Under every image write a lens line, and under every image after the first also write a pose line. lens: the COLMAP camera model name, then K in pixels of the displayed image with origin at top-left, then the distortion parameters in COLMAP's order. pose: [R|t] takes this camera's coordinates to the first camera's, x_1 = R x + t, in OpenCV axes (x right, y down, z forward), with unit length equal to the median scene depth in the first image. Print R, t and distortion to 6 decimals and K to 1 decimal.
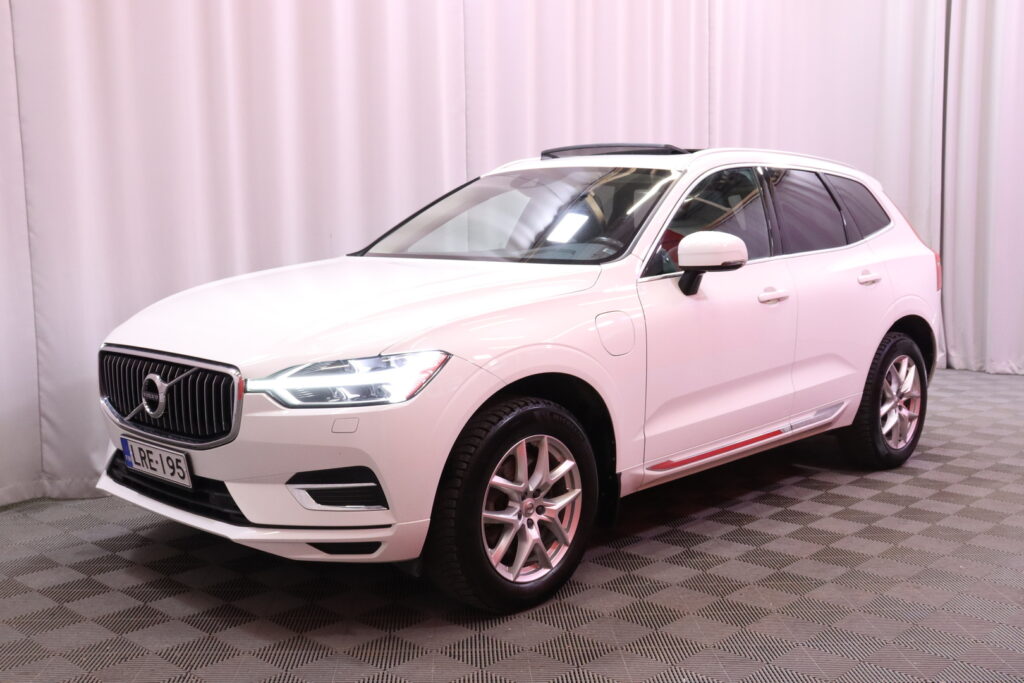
lens RADIAL K [[1126.2, 0, 512.0], [0, 1126.2, 341.5], [0, 0, 1]] dist [-0.003963, -0.002511]
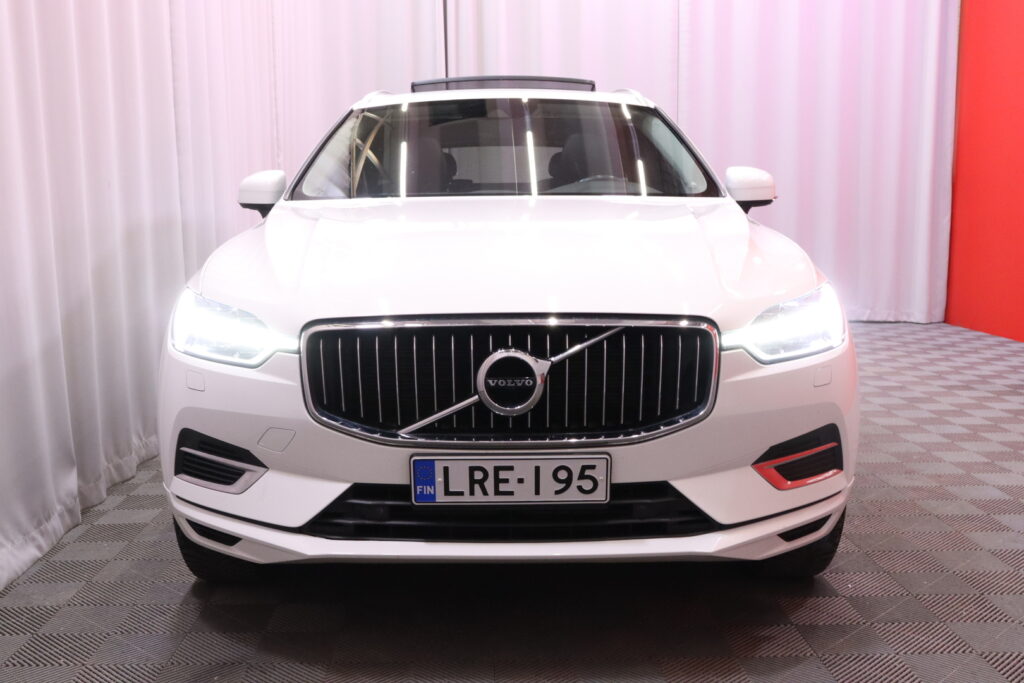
lens RADIAL K [[1169.9, 0, 512.0], [0, 1169.9, 341.5], [0, 0, 1]] dist [-0.258792, -0.003257]
pose [[0.734461, -0.094218, 0.672079, -0.813151], [0.093476, 0.994922, 0.037325, -0.001672], [-0.672183, 0.035410, 0.739538, 0.509618]]
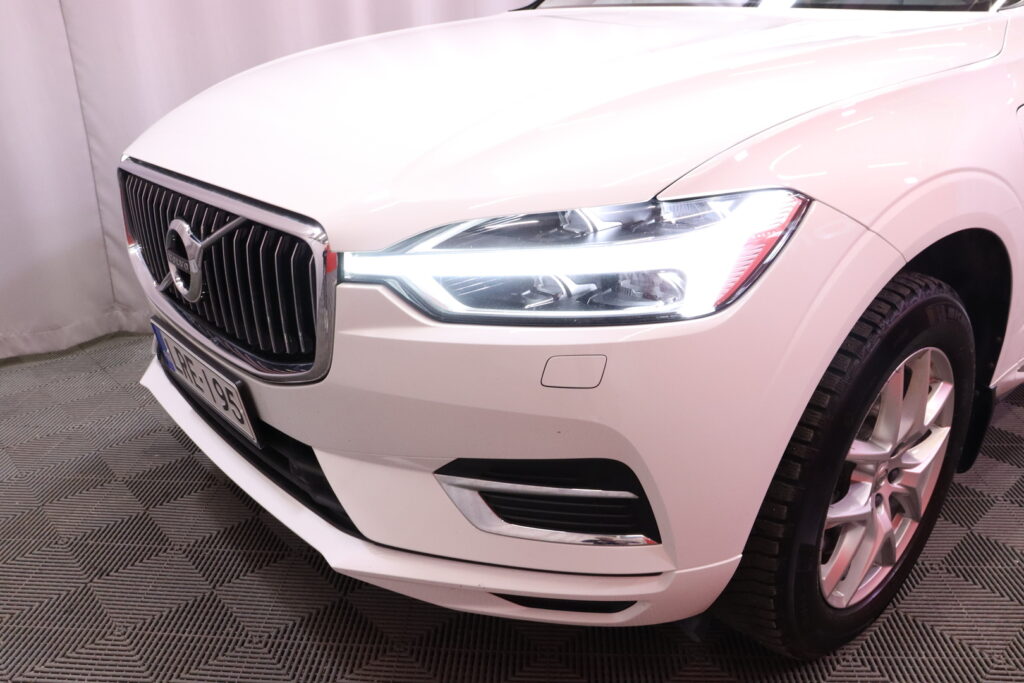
lens RADIAL K [[866.0, 0, 512.0], [0, 866.0, 341.5], [0, 0, 1]] dist [-0.219788, 0.208474]
pose [[0.995295, 0.028530, -0.092591, -0.133121], [-0.003756, 0.966304, 0.257375, -0.017938], [0.096814, -0.255816, 0.961865, 0.652254]]
